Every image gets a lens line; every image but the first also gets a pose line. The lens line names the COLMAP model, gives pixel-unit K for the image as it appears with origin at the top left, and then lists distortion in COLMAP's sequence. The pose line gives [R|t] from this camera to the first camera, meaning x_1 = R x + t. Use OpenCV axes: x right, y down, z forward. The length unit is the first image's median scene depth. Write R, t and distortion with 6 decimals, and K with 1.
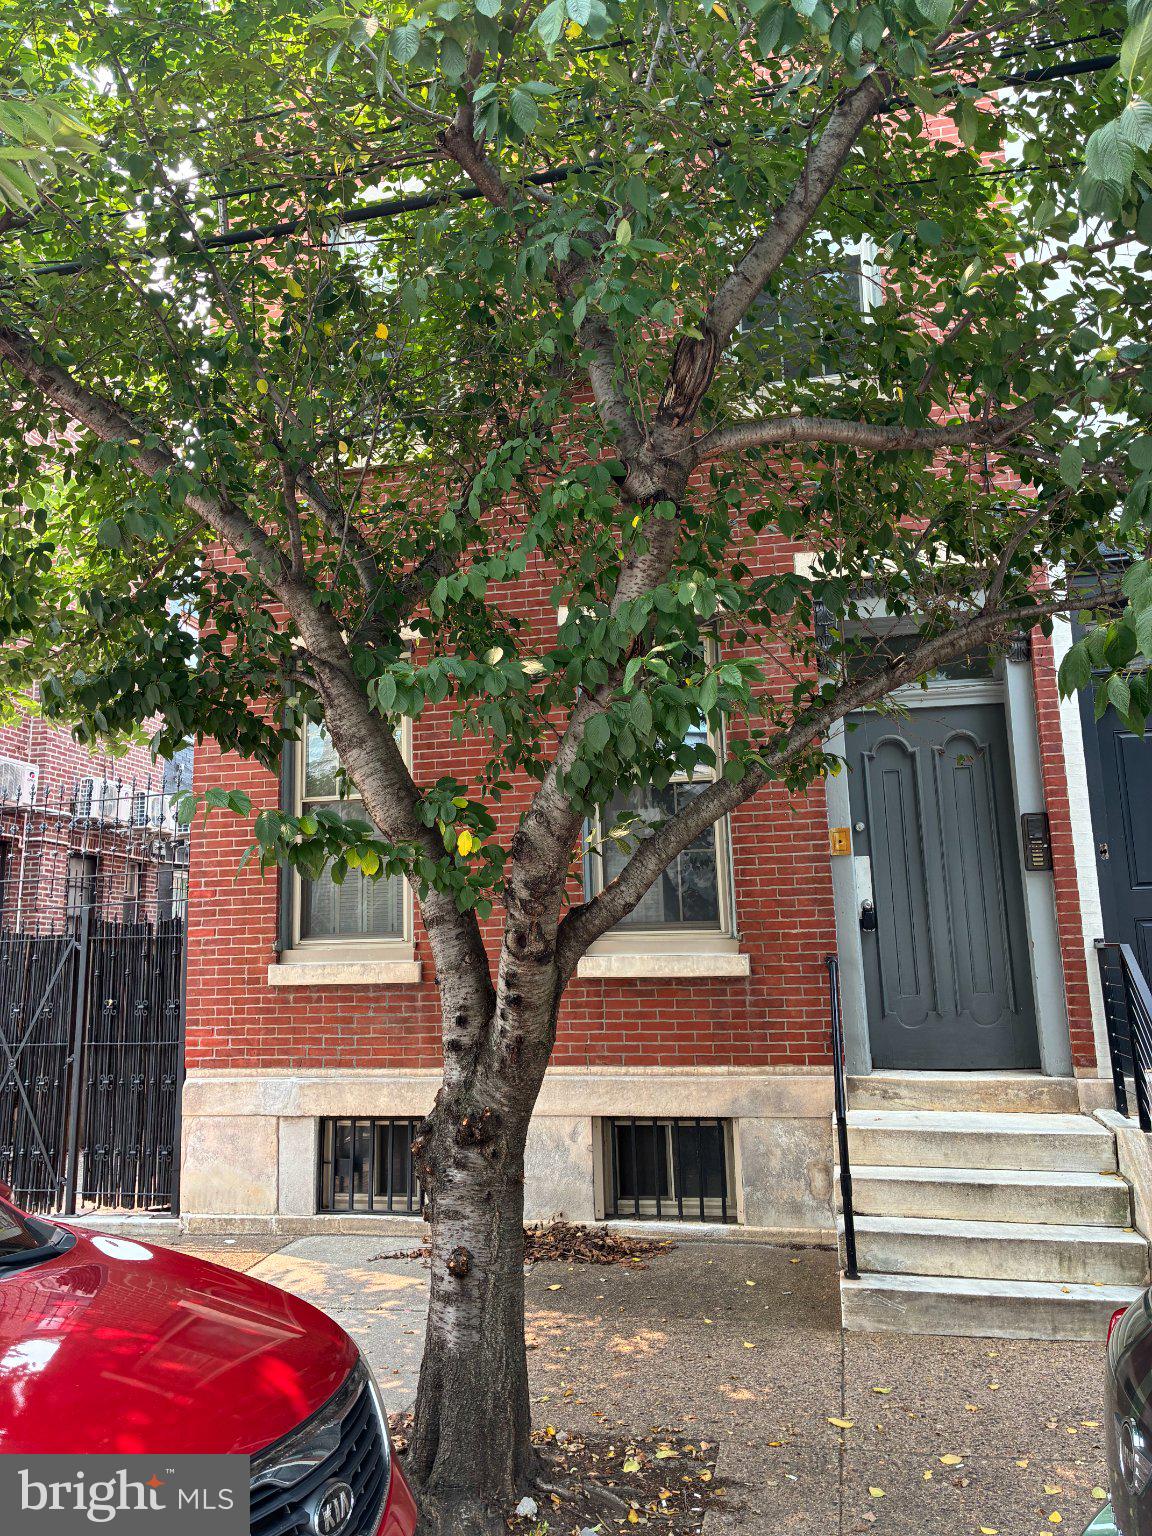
lens RADIAL K [[1135.8, 0, 576.0], [0, 1135.8, 768.0], [0, 0, 1]] dist [0.016183, -0.004475]
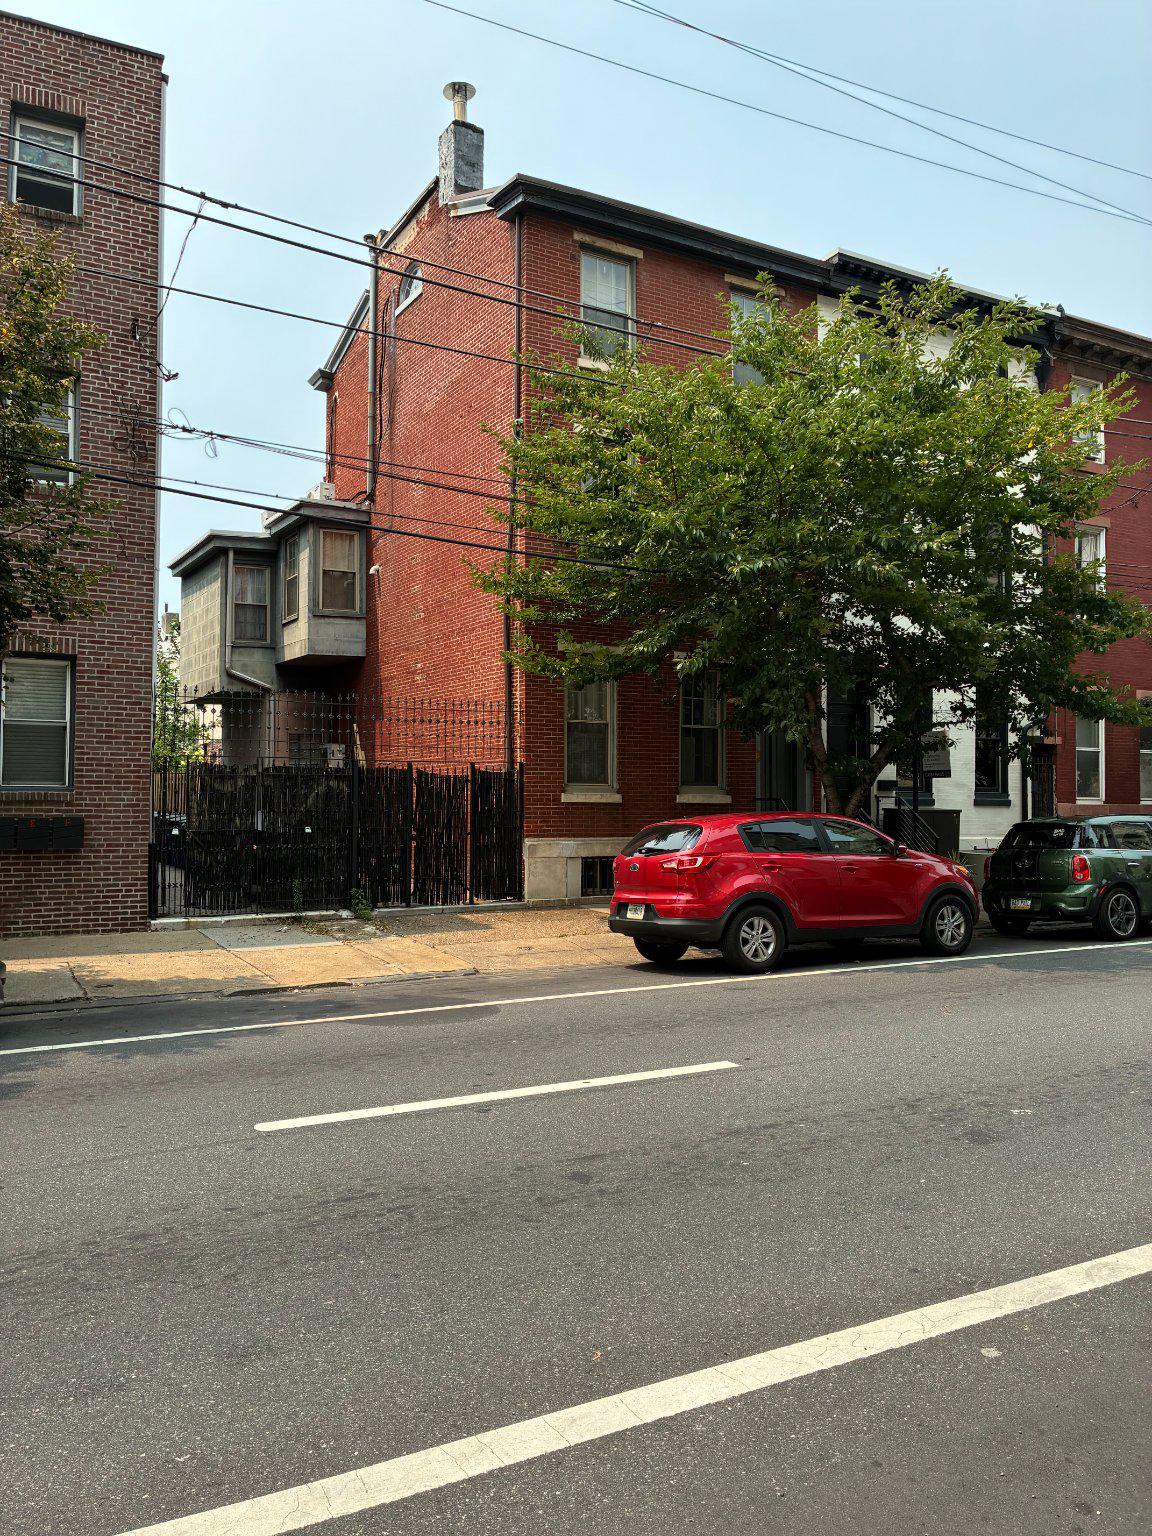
lens RADIAL K [[1153.5, 0, 576.0], [0, 1153.5, 768.0], [0, 0, 1]] dist [0.010423, -0.008895]
pose [[0.742230, 0.047046, 0.668492, -1.970629], [-0.136218, 0.987299, 0.081761, -0.075601], [-0.656155, -0.151747, 0.739212, -0.783243]]
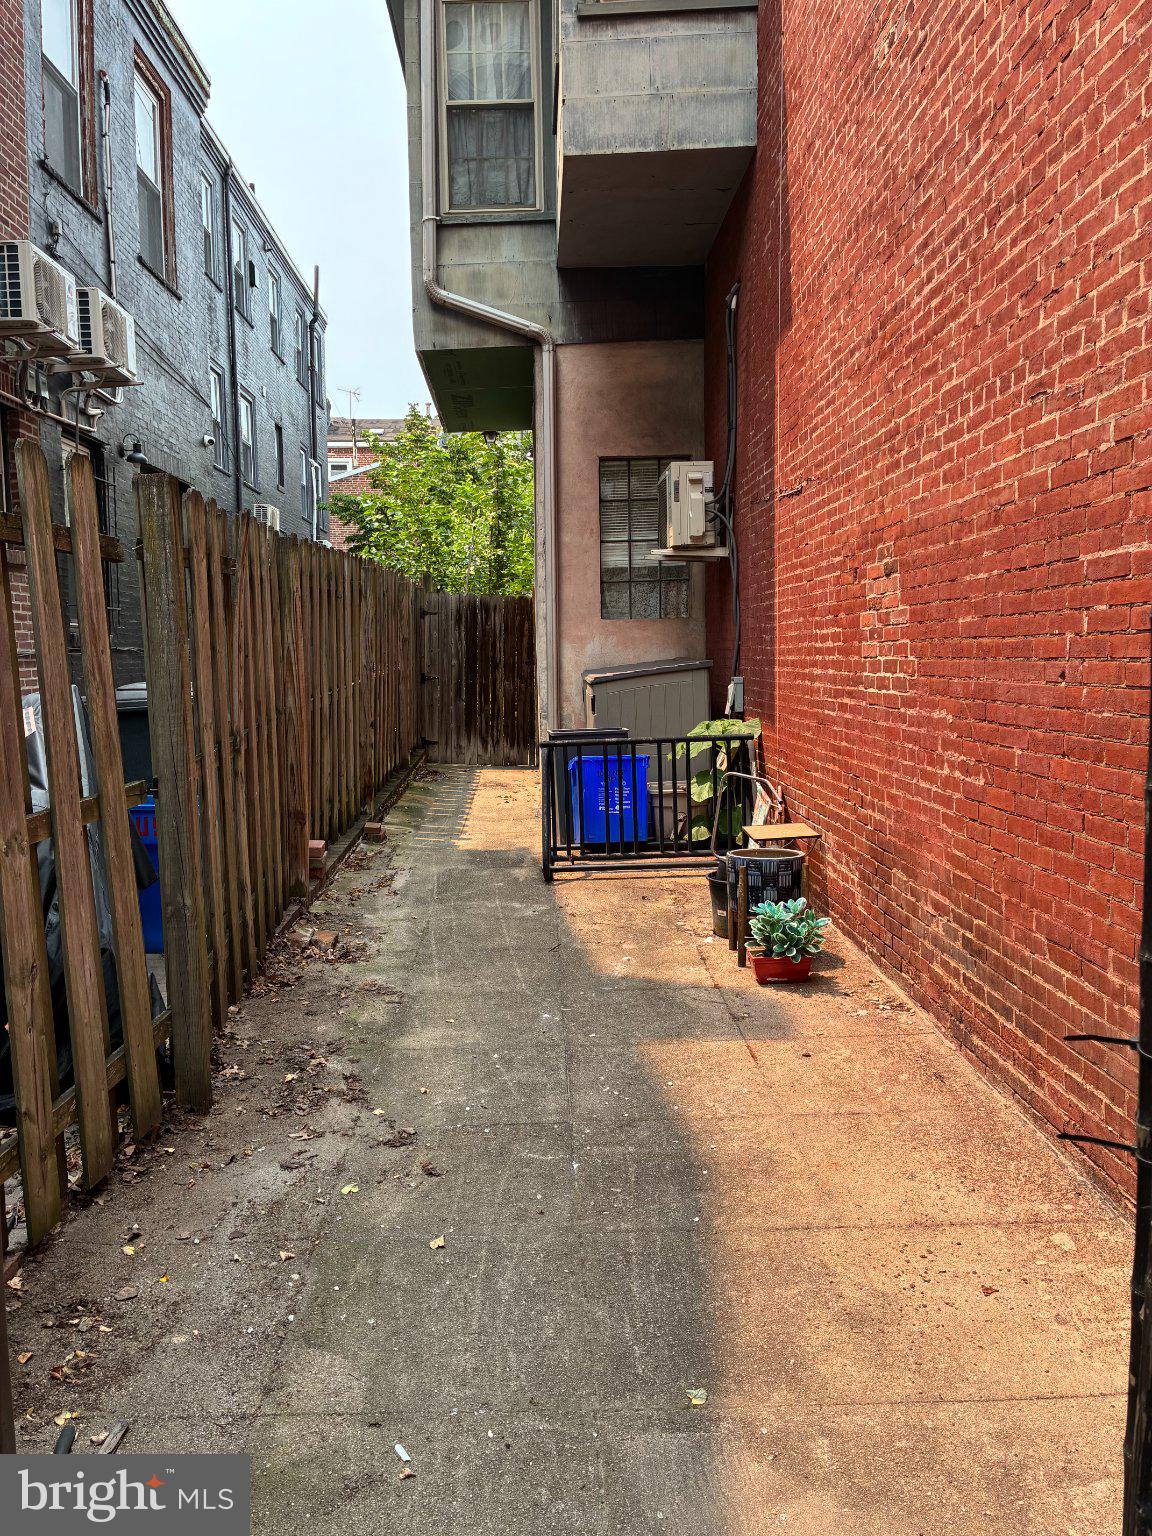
lens RADIAL K [[1153.5, 0, 576.0], [0, 1153.5, 768.0], [0, 0, 1]] dist [0.010423, -0.008895]
pose [[0.977174, 0.003985, 0.212401, -0.583858], [-0.058156, 0.966648, 0.249418, 0.241831], [-0.204323, -0.256077, 0.944816, 1.056391]]
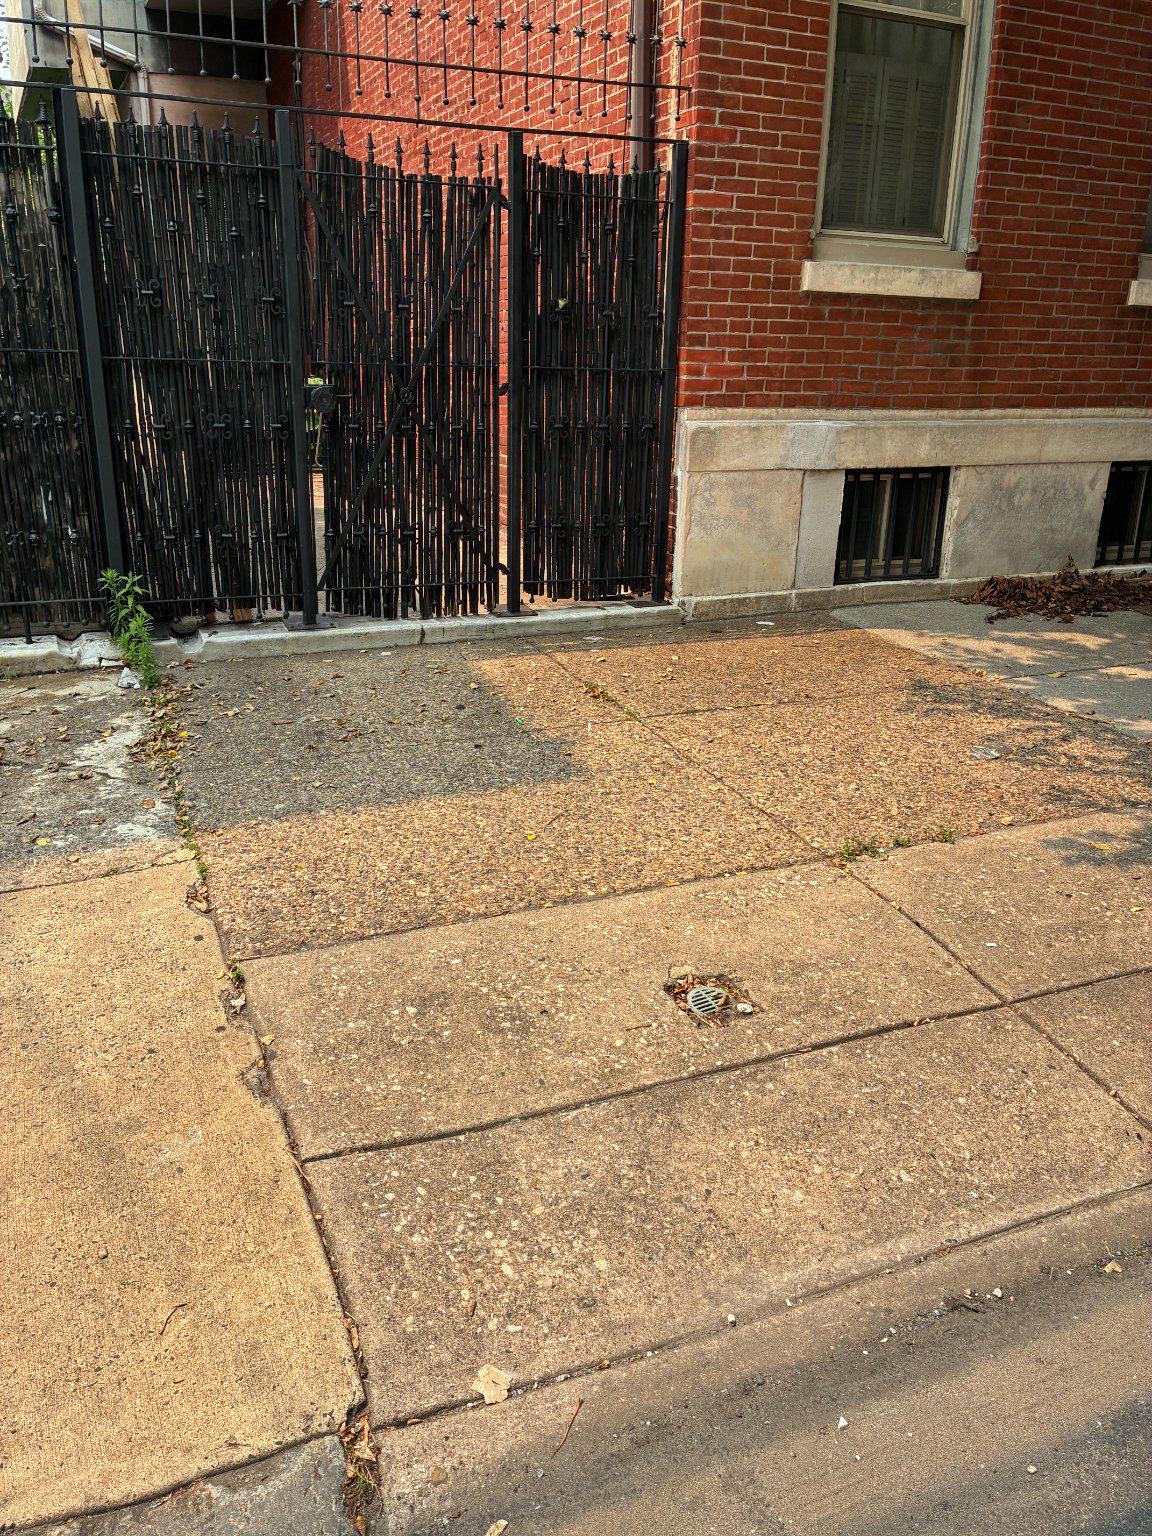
lens RADIAL K [[1167.4, 0, 574.9], [0, 1167.4, 761.1], [0, 0, 1]] dist [0.061015, -0.073576]
pose [[0.809108, -0.148689, 0.568538, -0.941994], [-0.138998, 0.891587, 0.430989, 0.170083], [-0.570985, -0.427742, 0.700723, 0.472284]]
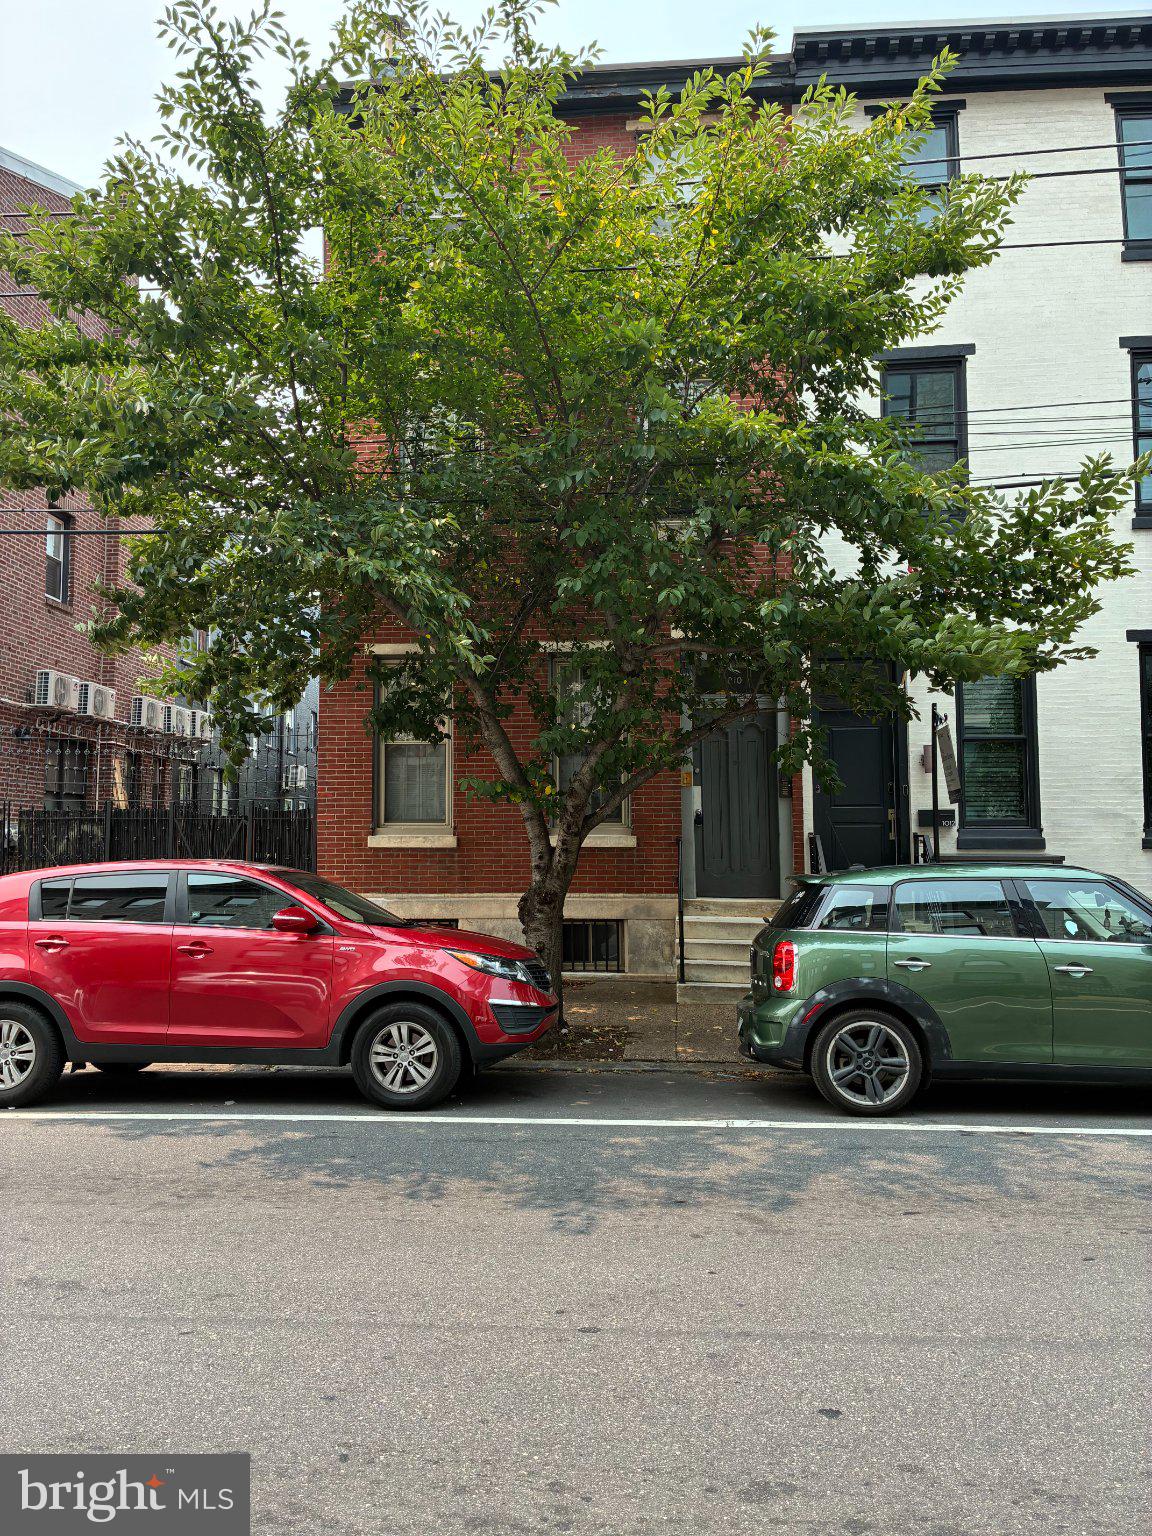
lens RADIAL K [[1183.0, 0, 575.6], [0, 1183.0, 742.2], [0, 0, 1]] dist [0.105924, -0.181602]
pose [[0.989751, 0.034662, 0.138535, -0.232654], [-0.045673, 0.995976, 0.077107, -0.142933], [-0.135305, -0.082644, 0.987351, -0.944050]]
